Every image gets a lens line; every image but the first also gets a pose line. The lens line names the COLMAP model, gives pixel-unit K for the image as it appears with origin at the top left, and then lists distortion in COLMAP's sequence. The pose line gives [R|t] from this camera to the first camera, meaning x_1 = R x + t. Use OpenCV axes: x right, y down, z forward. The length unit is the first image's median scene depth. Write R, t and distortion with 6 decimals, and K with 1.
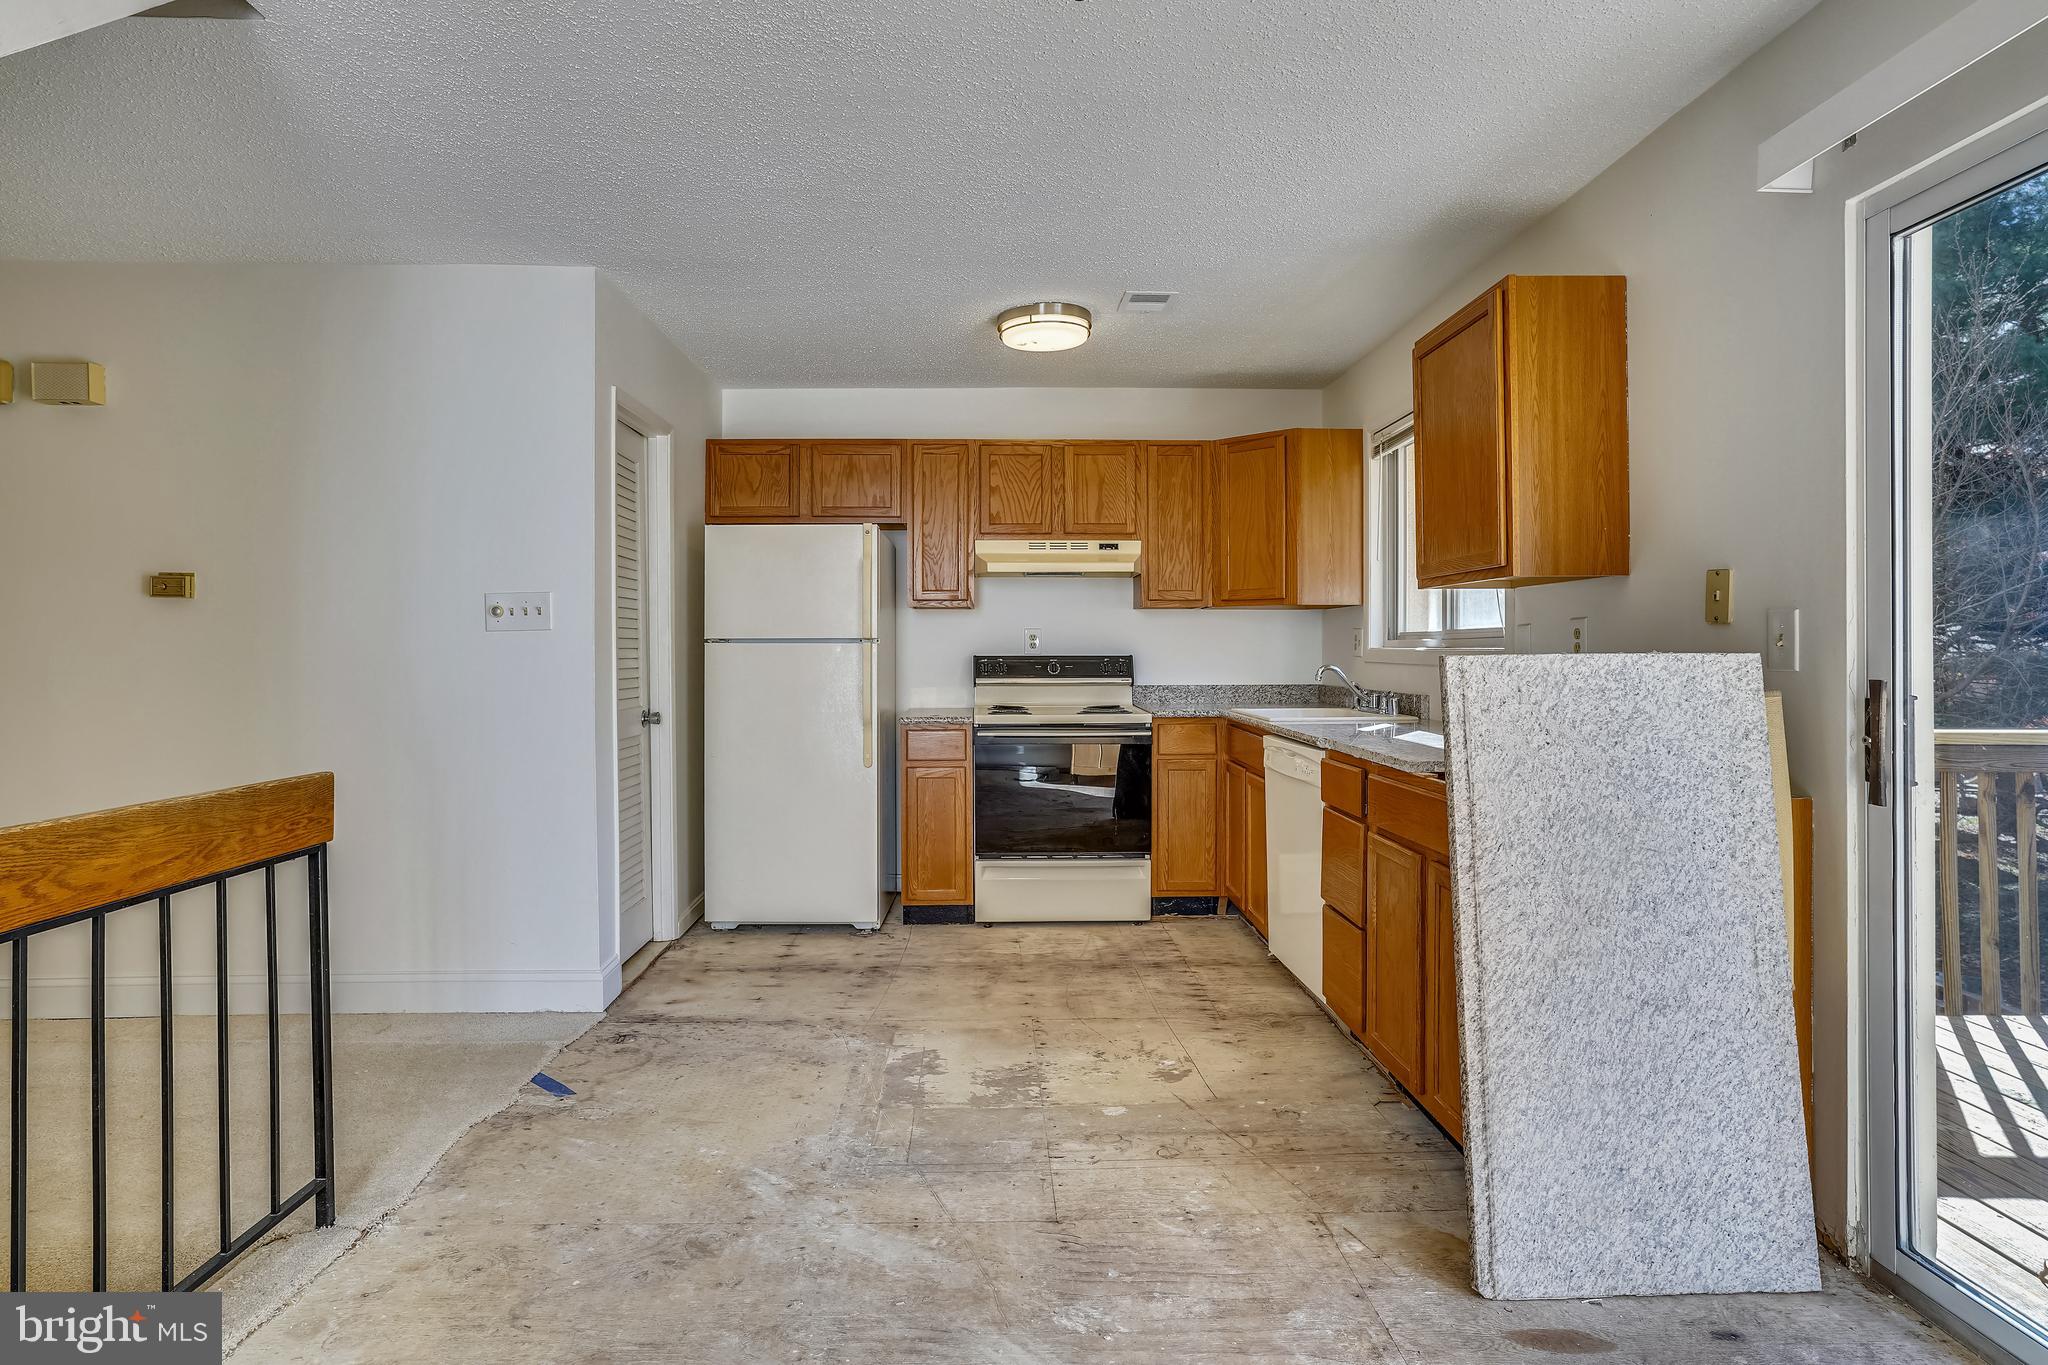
lens RADIAL K [[1074.1, 0, 1029.1], [0, 1074.1, 652.9], [0, 0, 1]] dist [-0.049564, 0.000116]
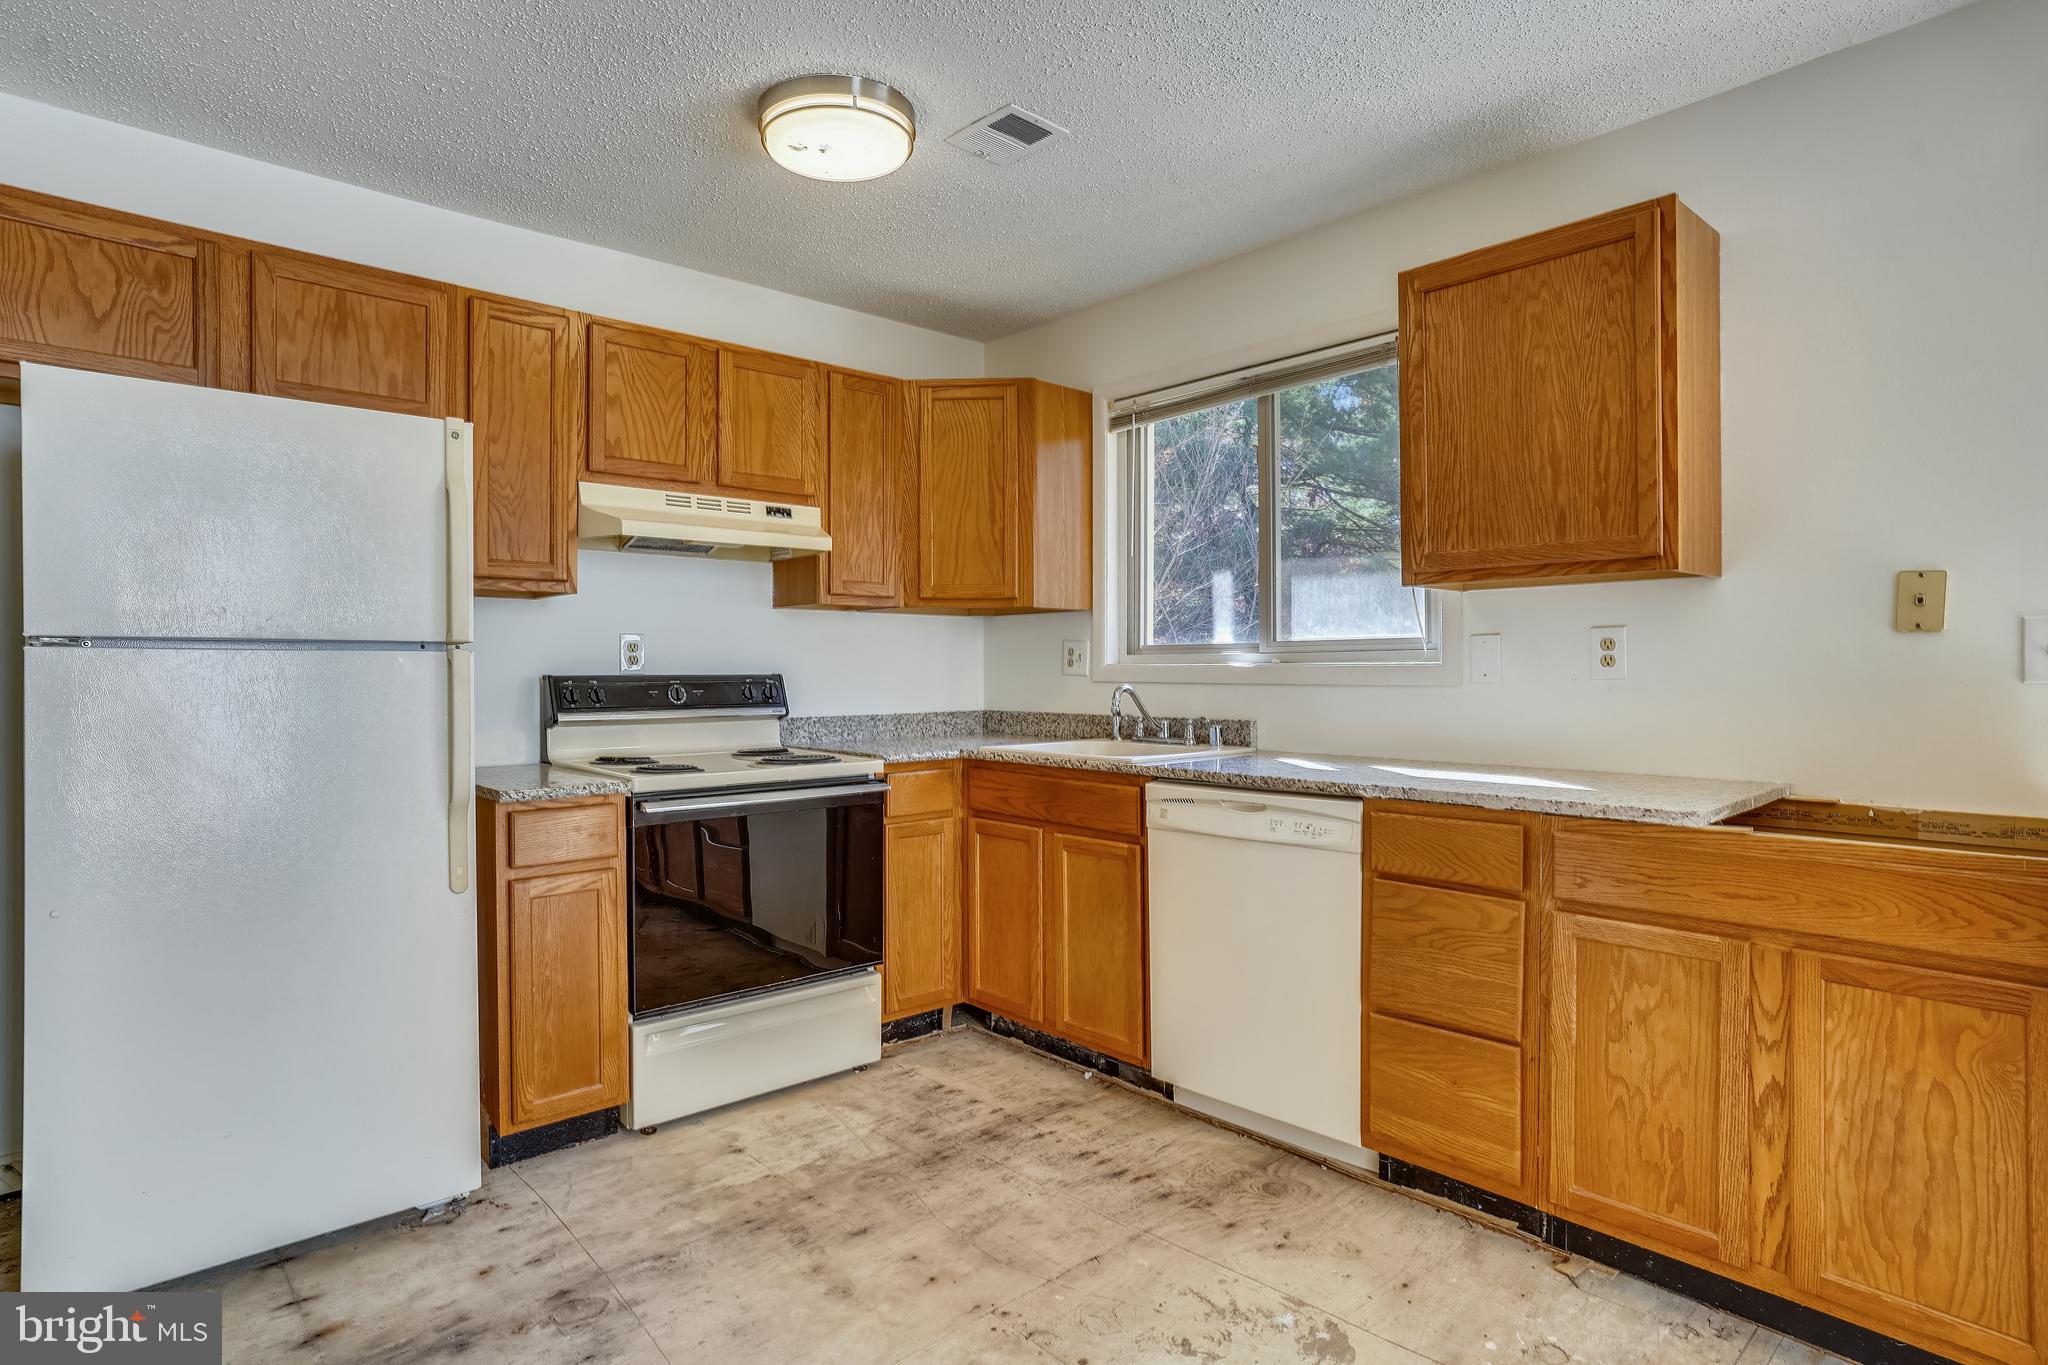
lens RADIAL K [[1079.5, 0, 1022.1], [0, 1079.5, 677.2], [0, 0, 1]] dist [-0.052278, 0.038258]
pose [[0.763023, -0.004540, 0.646355, -0.262151], [0.003356, 0.999990, 0.003062, 0.002510], [-0.646363, -0.000167, 0.763030, 0.417871]]
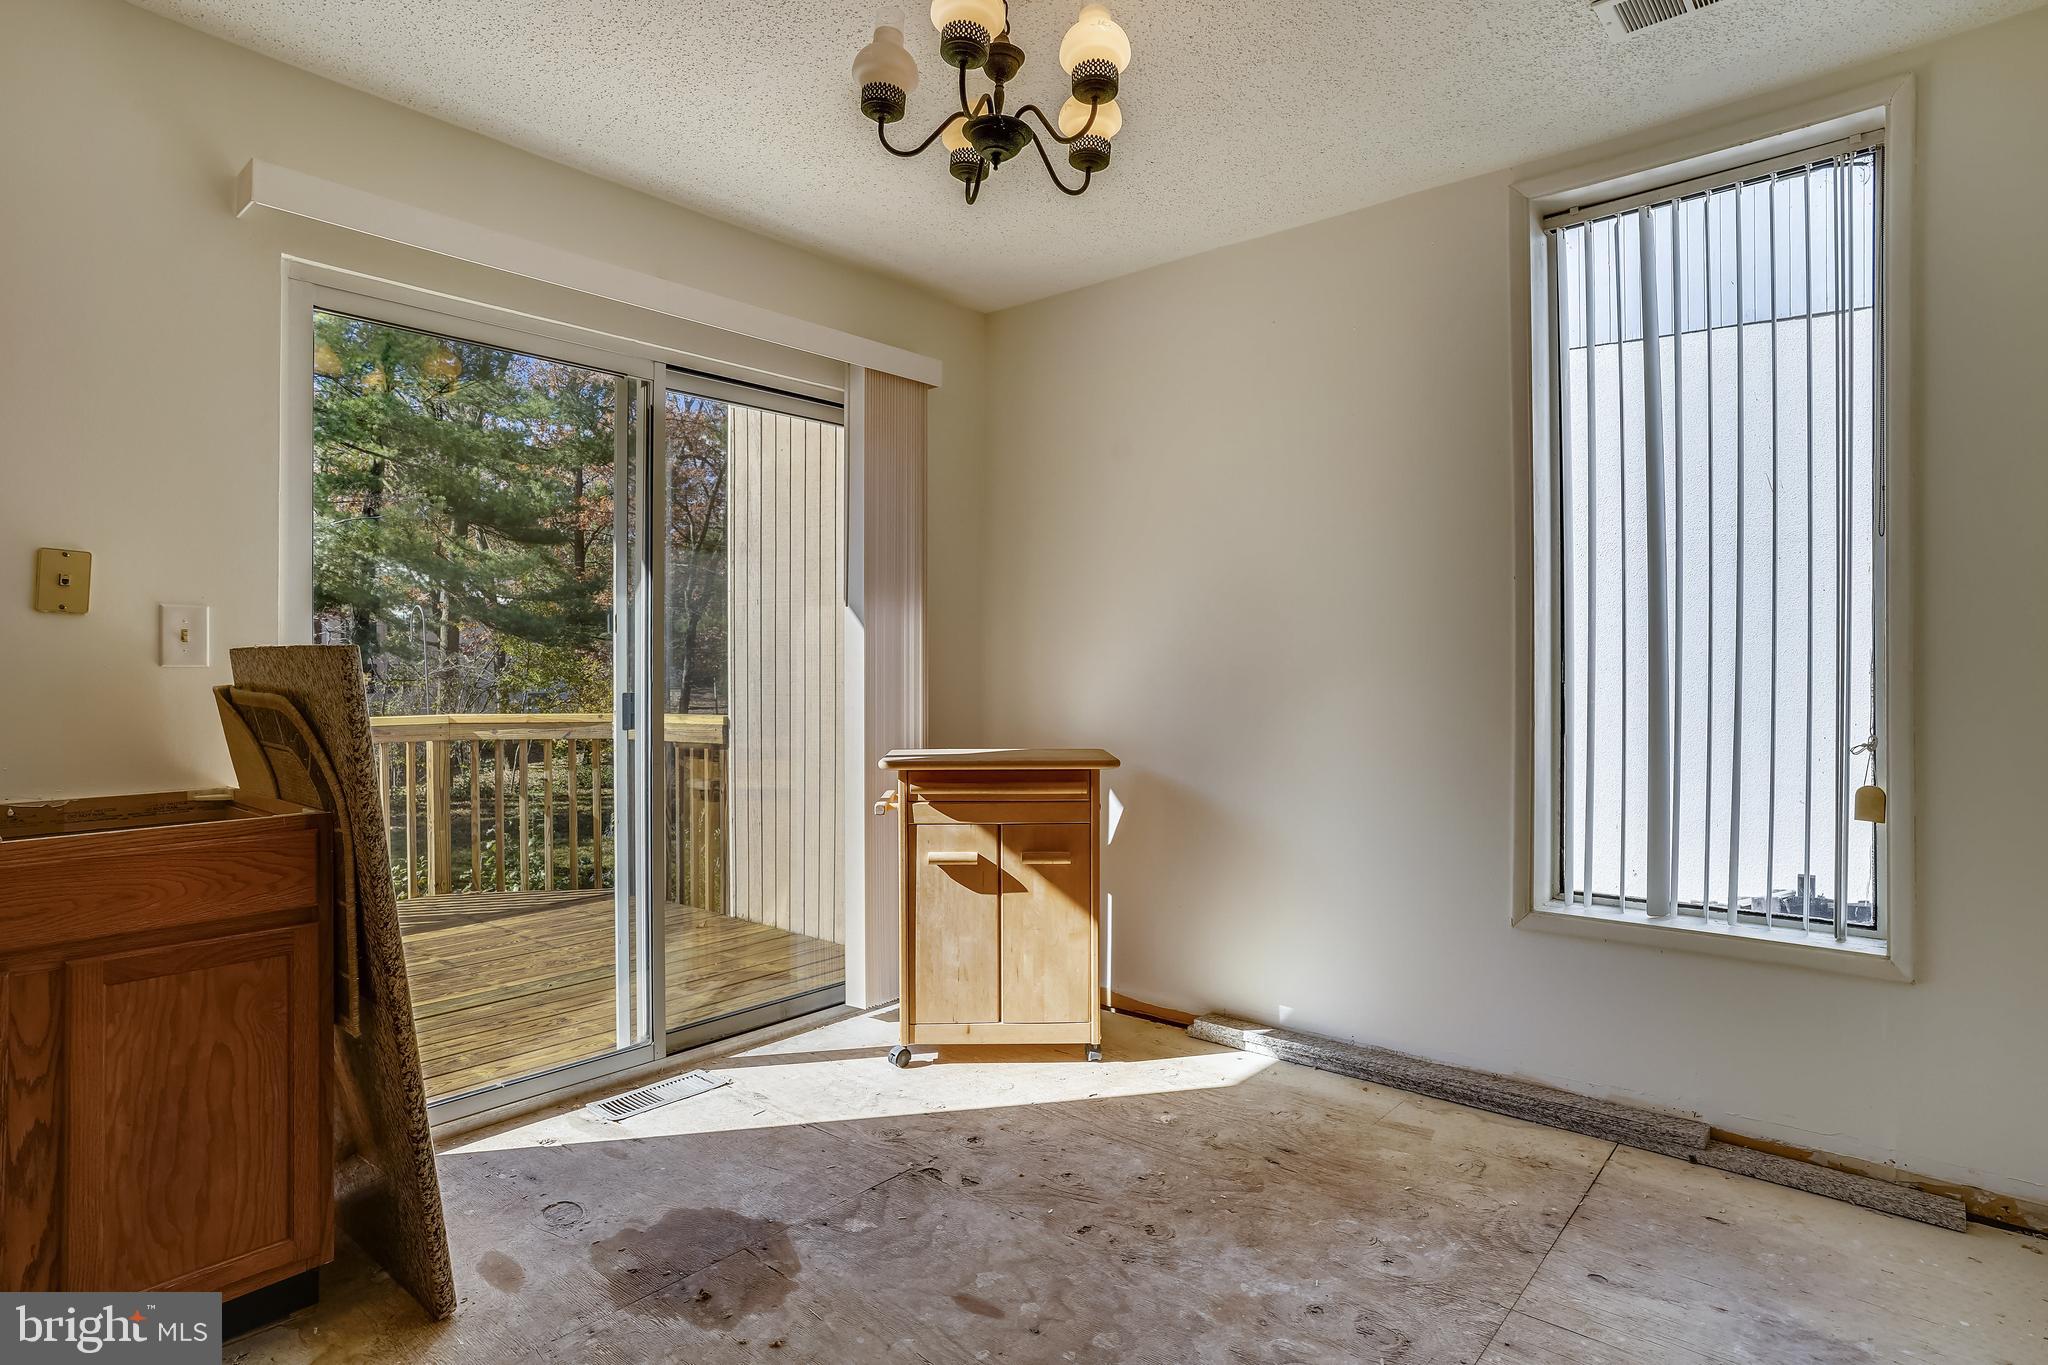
lens RADIAL K [[1079.5, 0, 1022.1], [0, 1079.5, 677.2], [0, 0, 1]] dist [-0.052278, 0.038258]
pose [[-0.736136, -0.000712, 0.676833, -0.256886], [0.004388, 0.999973, 0.005825, 0.010985], [-0.676819, 0.007258, -0.736113, 0.573375]]
